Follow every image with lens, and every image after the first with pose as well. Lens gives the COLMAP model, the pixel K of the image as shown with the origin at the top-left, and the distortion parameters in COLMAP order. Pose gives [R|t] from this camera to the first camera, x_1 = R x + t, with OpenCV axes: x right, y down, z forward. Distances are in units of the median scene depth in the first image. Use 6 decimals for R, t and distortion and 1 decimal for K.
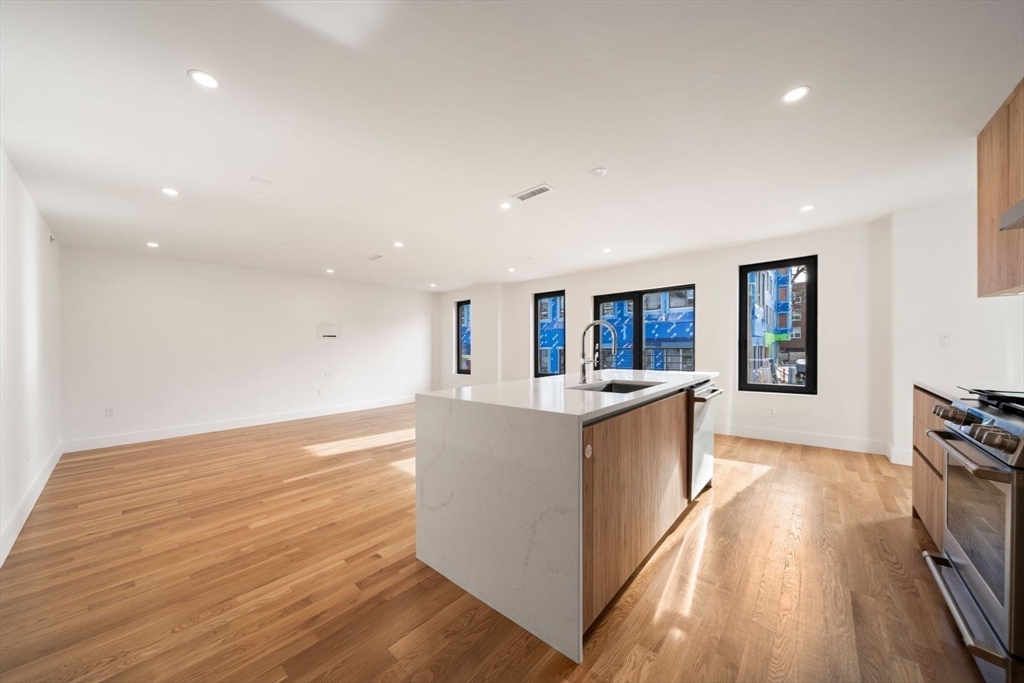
lens RADIAL K [[335.8, 0, 505.7], [0, 335.8, 344.6], [0, 0, 1]] dist [-0.008010, 0.000185]
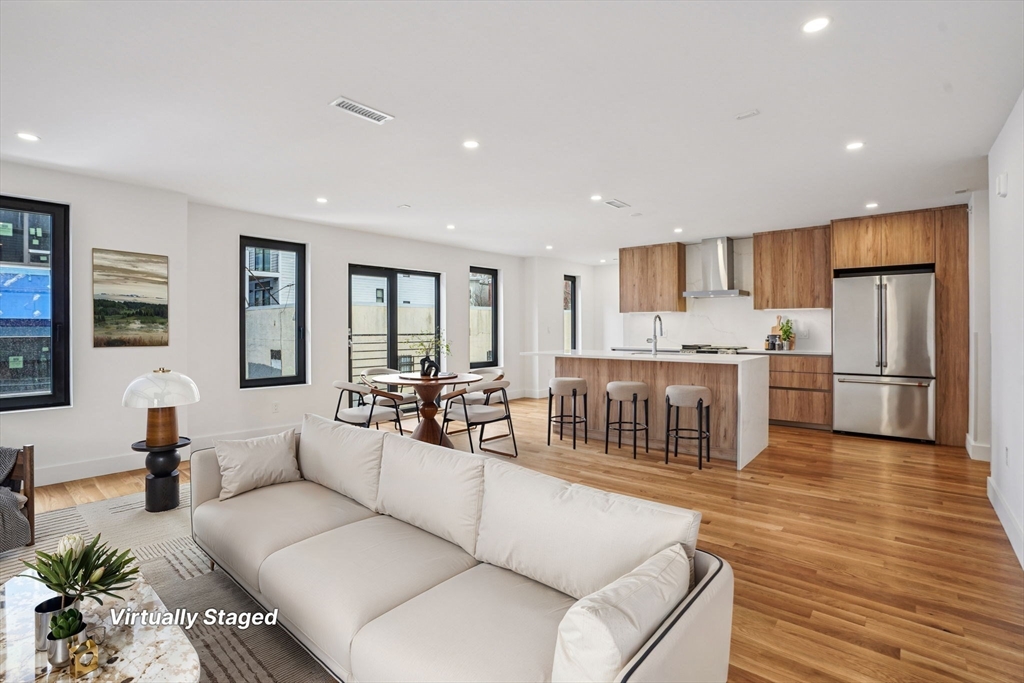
lens RADIAL K [[477.4, 0, 500.3], [0, 477.4, 329.5], [0, 0, 1]] dist [-0.012851, 0.001591]
pose [[0.006541, 0.012913, 0.999895, -1.970518], [-0.004684, 0.999906, -0.012883, 0.029661], [-0.999968, -0.004599, 0.006600, 1.678271]]
